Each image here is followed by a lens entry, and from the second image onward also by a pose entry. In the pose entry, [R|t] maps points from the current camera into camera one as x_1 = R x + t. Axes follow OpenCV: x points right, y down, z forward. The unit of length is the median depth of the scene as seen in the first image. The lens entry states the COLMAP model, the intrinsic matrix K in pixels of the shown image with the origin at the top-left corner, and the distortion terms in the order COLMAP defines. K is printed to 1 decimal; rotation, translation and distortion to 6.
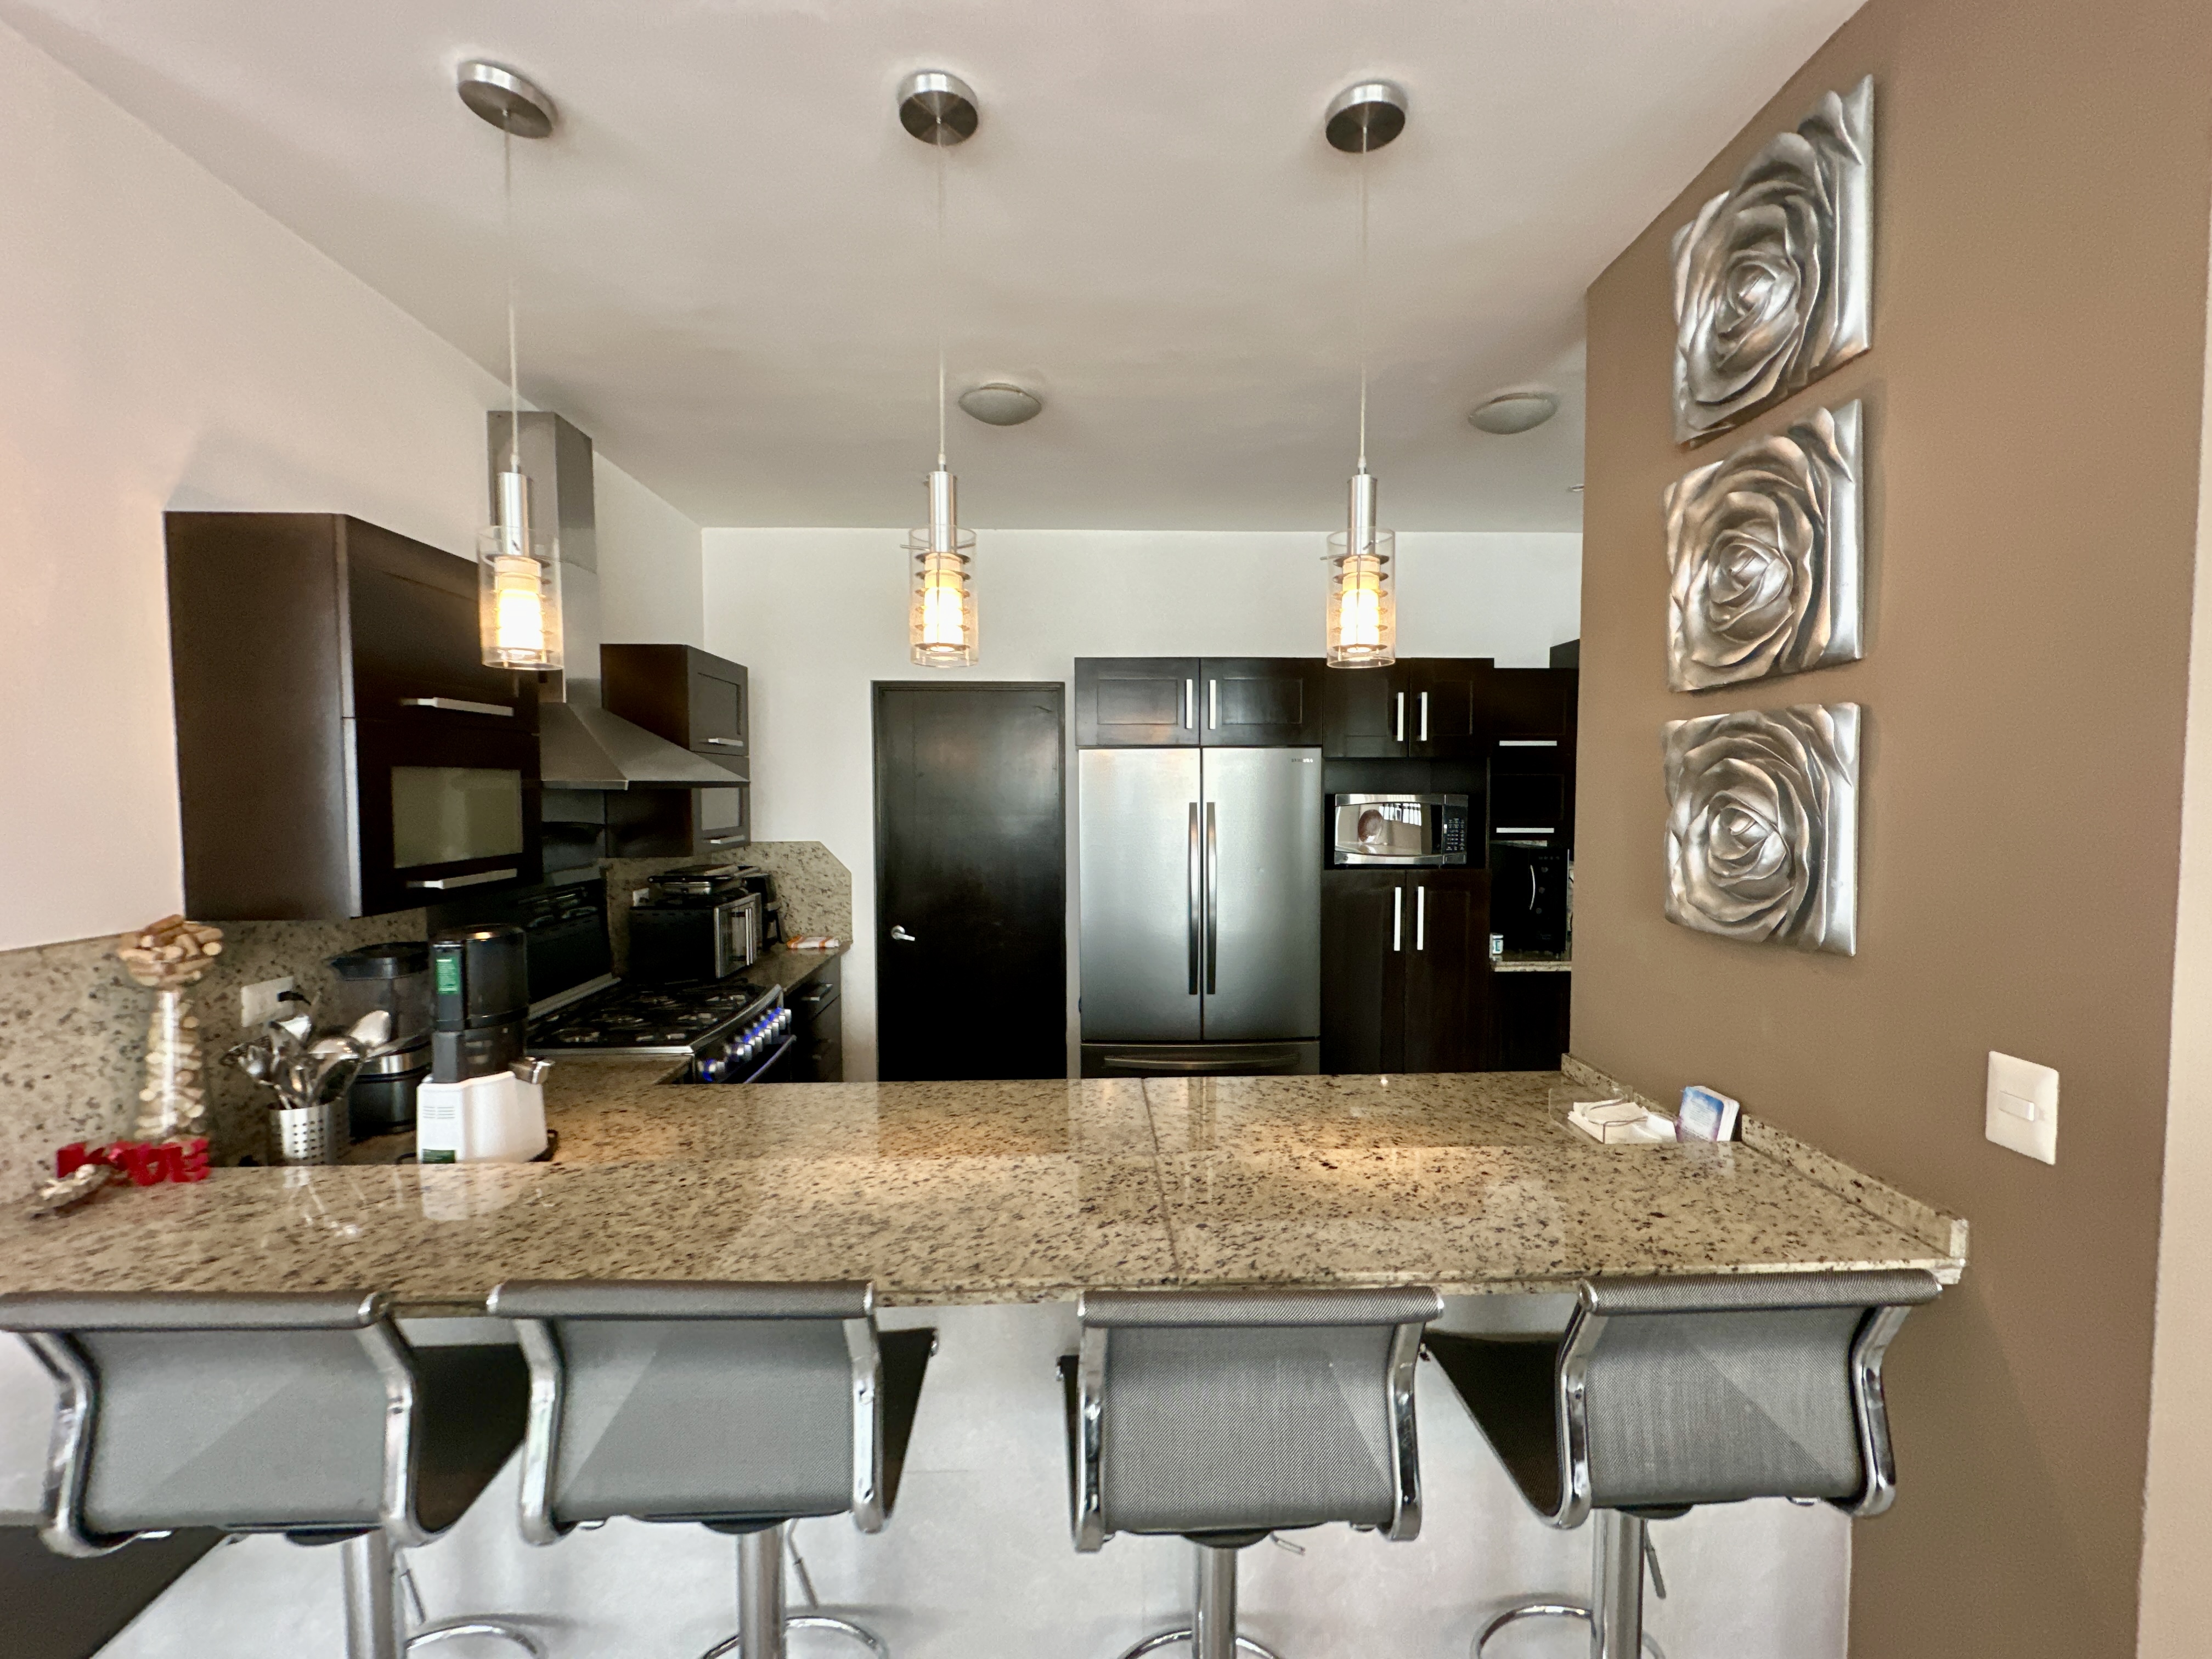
lens RADIAL K [[888.4, 0, 1106.0], [0, 888.4, 829.5], [0, 0, 1]] dist [-0.001986, -0.000176]
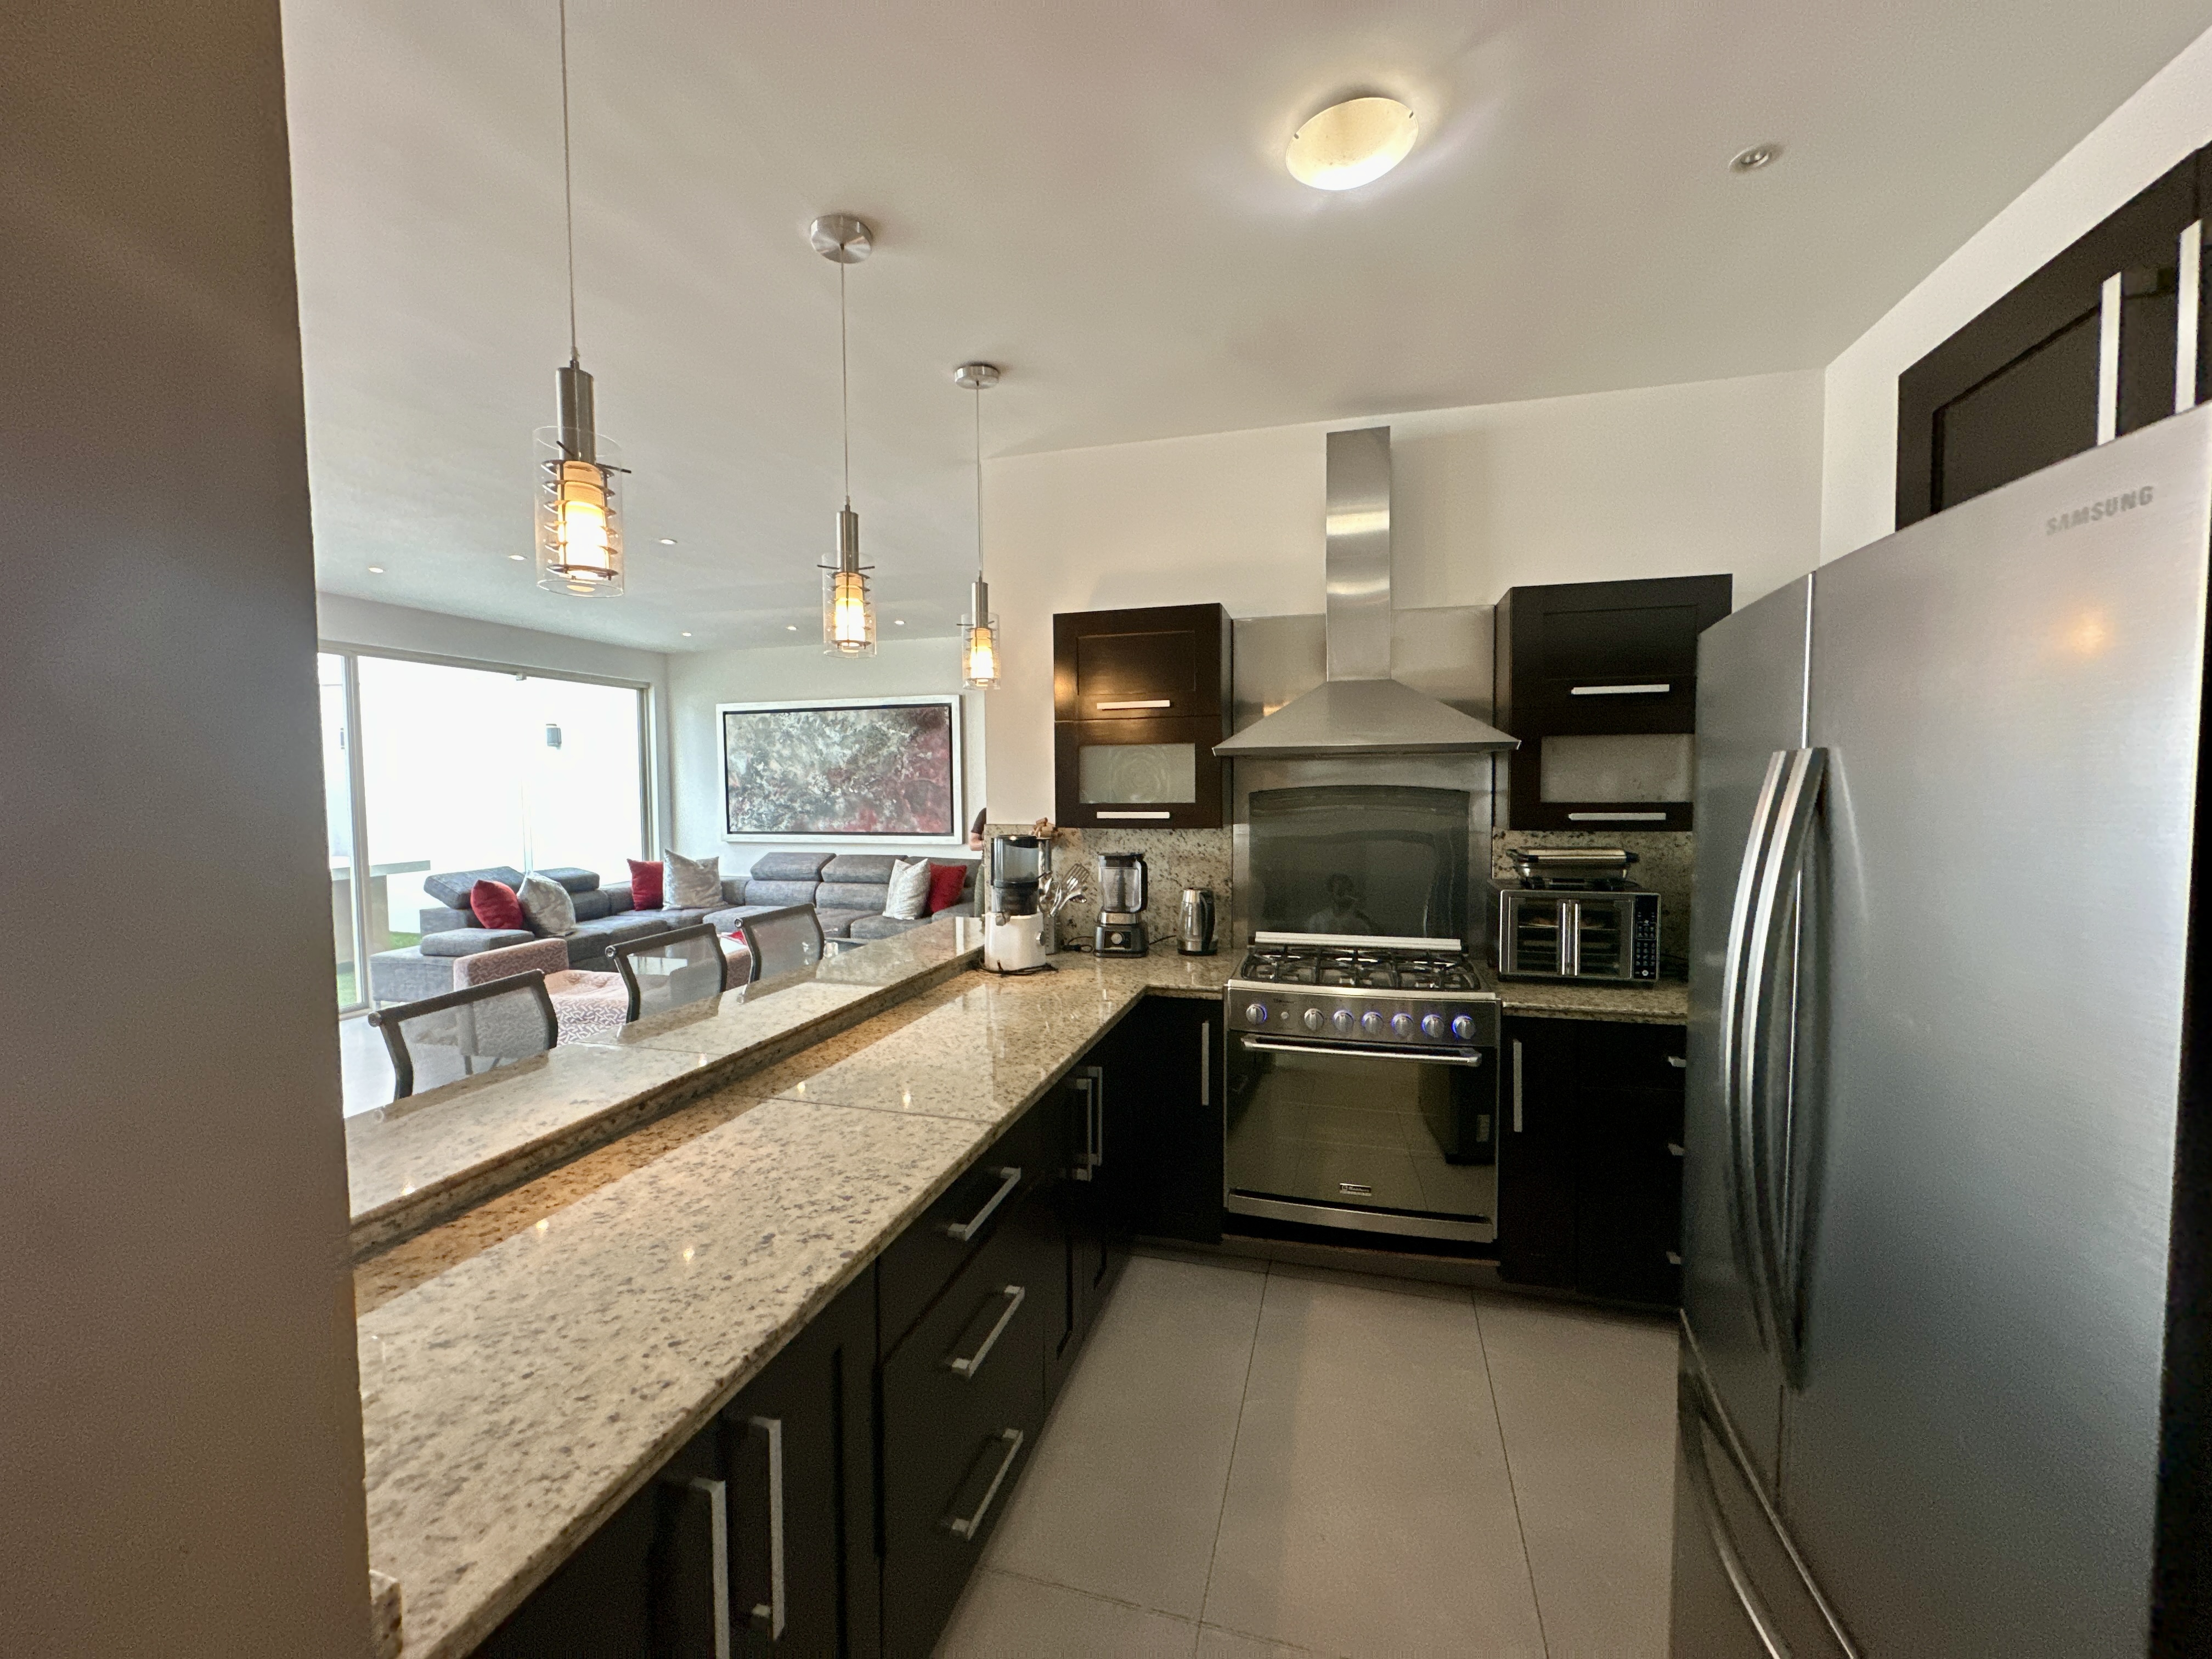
lens RADIAL K [[888.4, 0, 1106.0], [0, 888.4, 829.5], [0, 0, 1]] dist [-0.001986, -0.000176]
pose [[-0.322967, 0.042262, -0.945466, 0.831405], [-0.038204, 0.997606, 0.057643, -0.020336], [0.945639, 0.054737, -0.320579, 1.539774]]
